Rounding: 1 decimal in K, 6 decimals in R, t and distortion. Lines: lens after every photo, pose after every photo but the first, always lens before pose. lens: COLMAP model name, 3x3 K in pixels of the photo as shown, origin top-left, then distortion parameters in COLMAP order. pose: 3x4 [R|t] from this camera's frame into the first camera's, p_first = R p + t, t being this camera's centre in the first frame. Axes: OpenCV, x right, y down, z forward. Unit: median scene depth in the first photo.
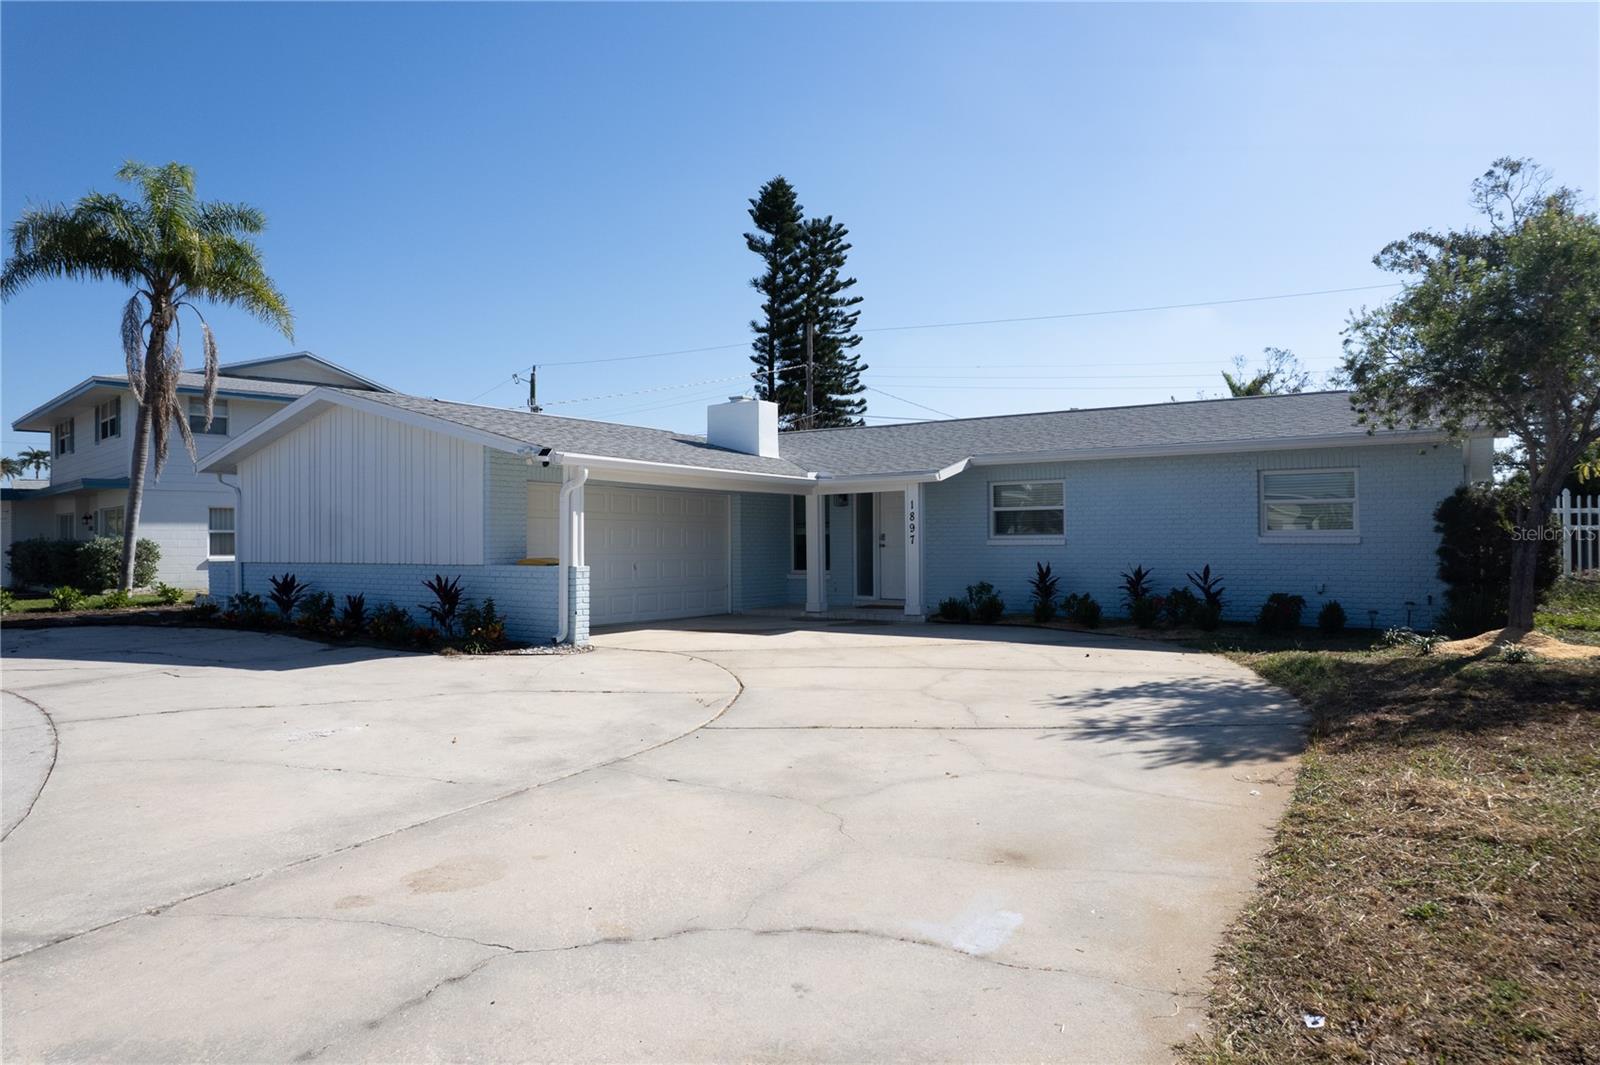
lens RADIAL K [[1032.2, 0, 797.8], [0, 1032.2, 524.9], [0, 0, 1]] dist [-0.069856, 0.062224]
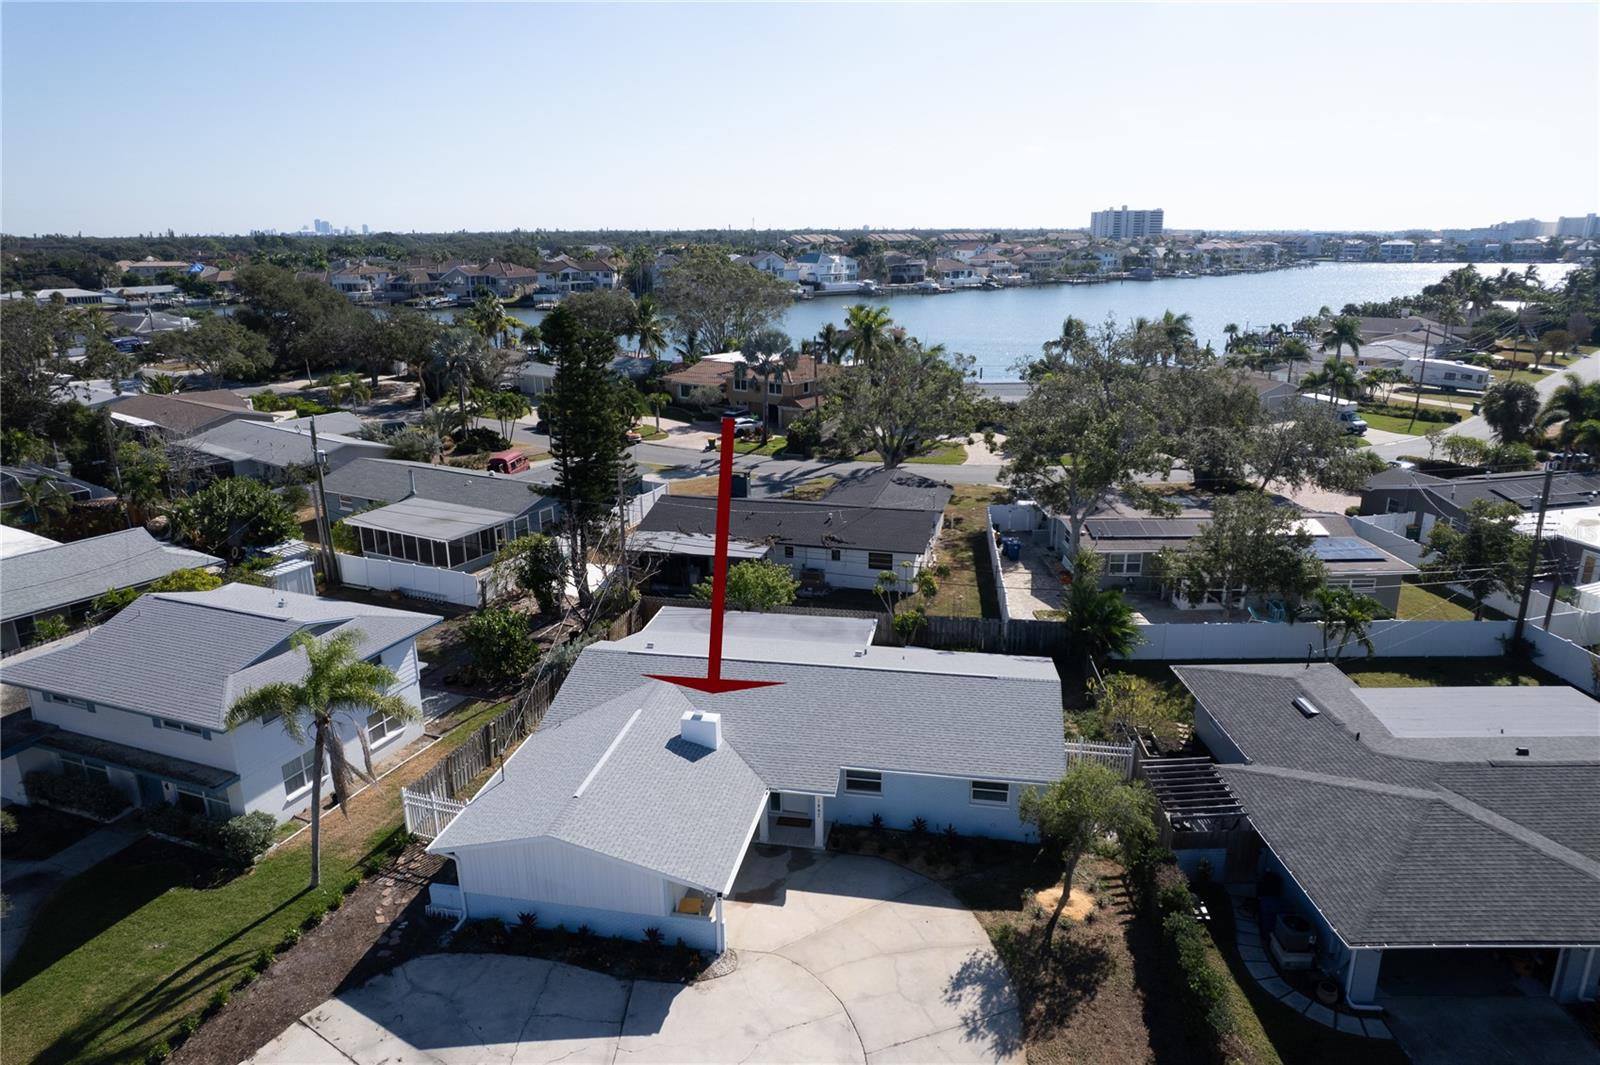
lens RADIAL K [[1032.2, 0, 803.3], [0, 1032.2, 529.6], [0, 0, 1]] dist [-0.069856, 0.062224]
pose [[0.919401, -0.115685, 0.375924, -0.645850], [-0.000067, 0.955721, 0.294275, -1.173927], [-0.393322, -0.270582, 0.878683, -0.671331]]
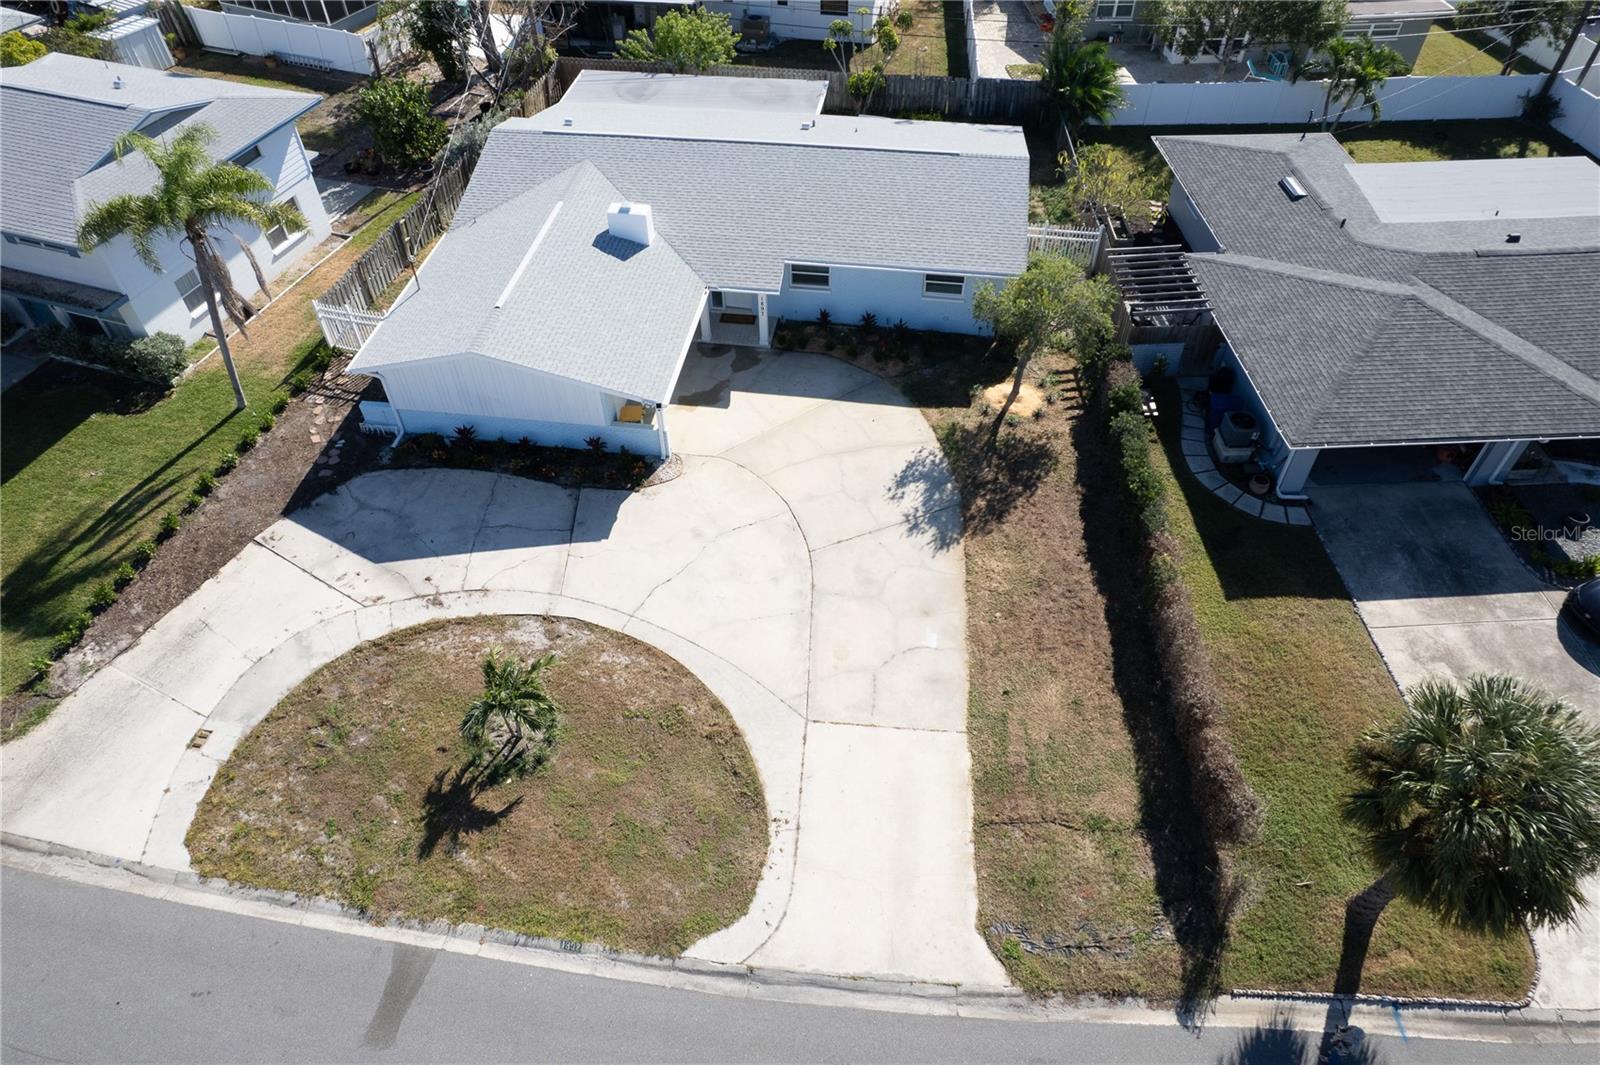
lens RADIAL K [[1032.2, 0, 804.7], [0, 1032.2, 540.1], [0, 0, 1]] dist [-0.069856, 0.062224]
pose [[0.901283, -0.317751, 0.294489, -0.544878], [-0.000056, 0.679665, 0.733523, -1.157994], [-0.433232, -0.661128, 0.612552, -0.537738]]
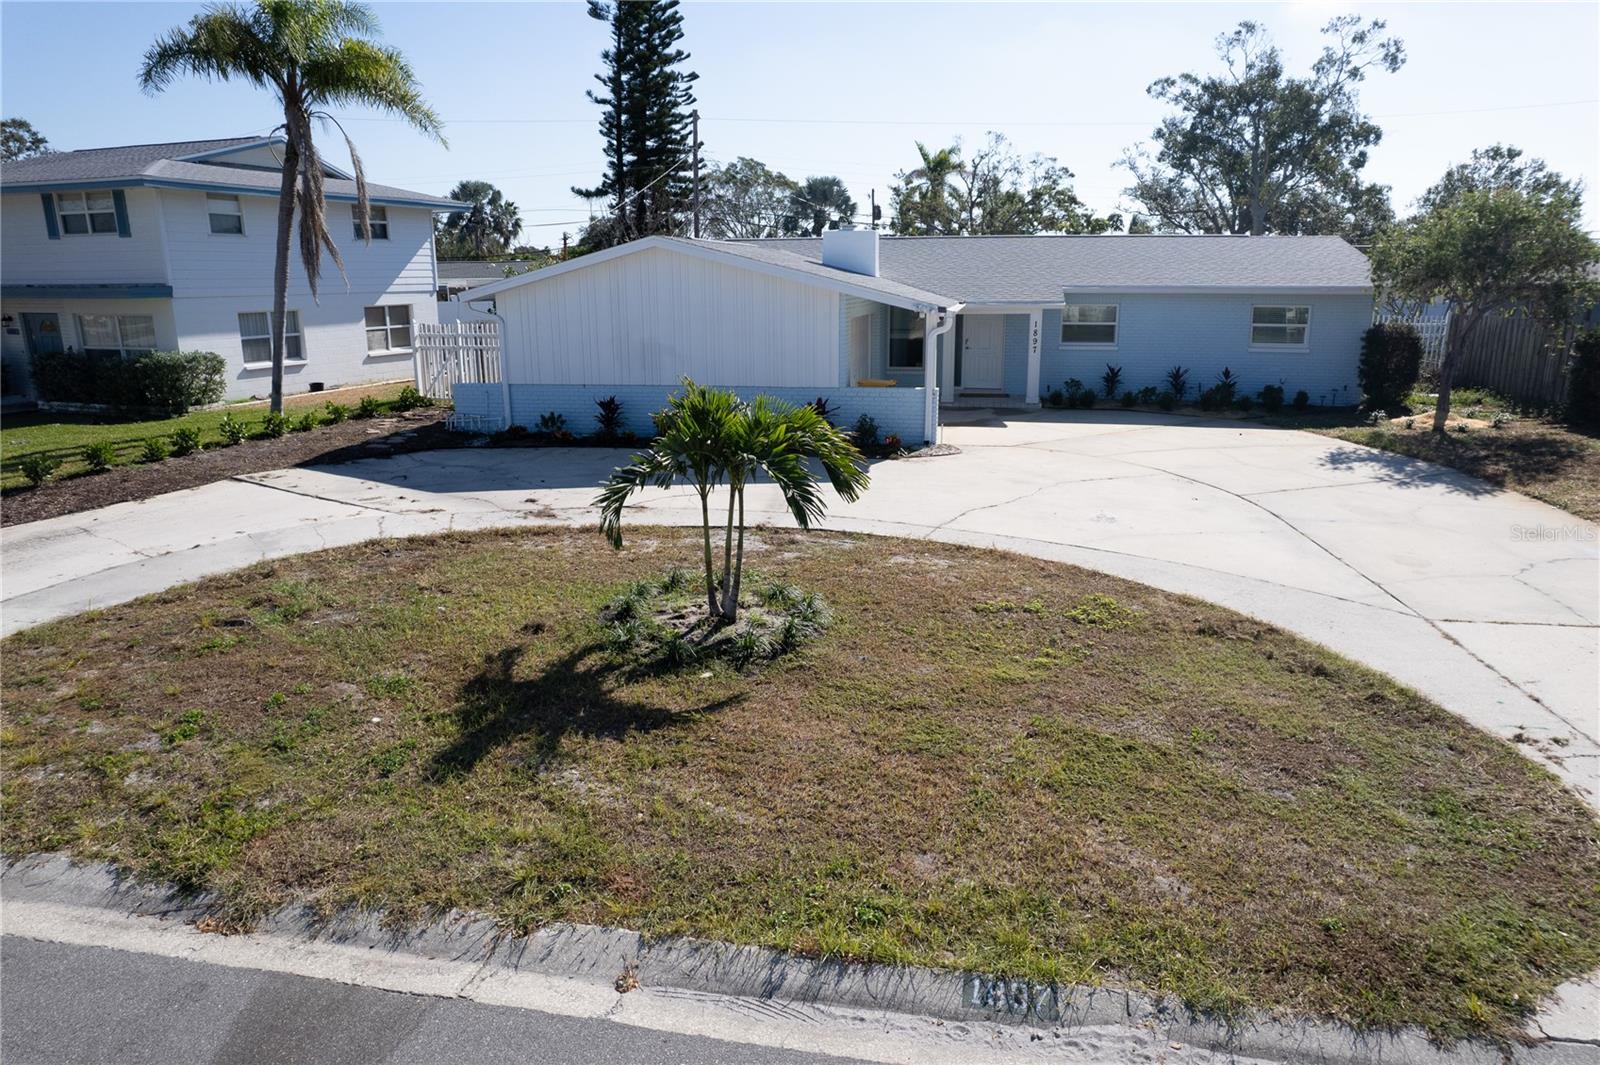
lens RADIAL K [[1032.2, 0, 808.1], [0, 1032.2, 531.9], [0, 0, 1]] dist [-0.069856, 0.062224]
pose [[0.919215, -0.094795, 0.382174, -0.745459], [-0.006270, 0.966941, 0.254922, -0.102402], [-0.393706, -0.236725, 0.888233, -0.180259]]
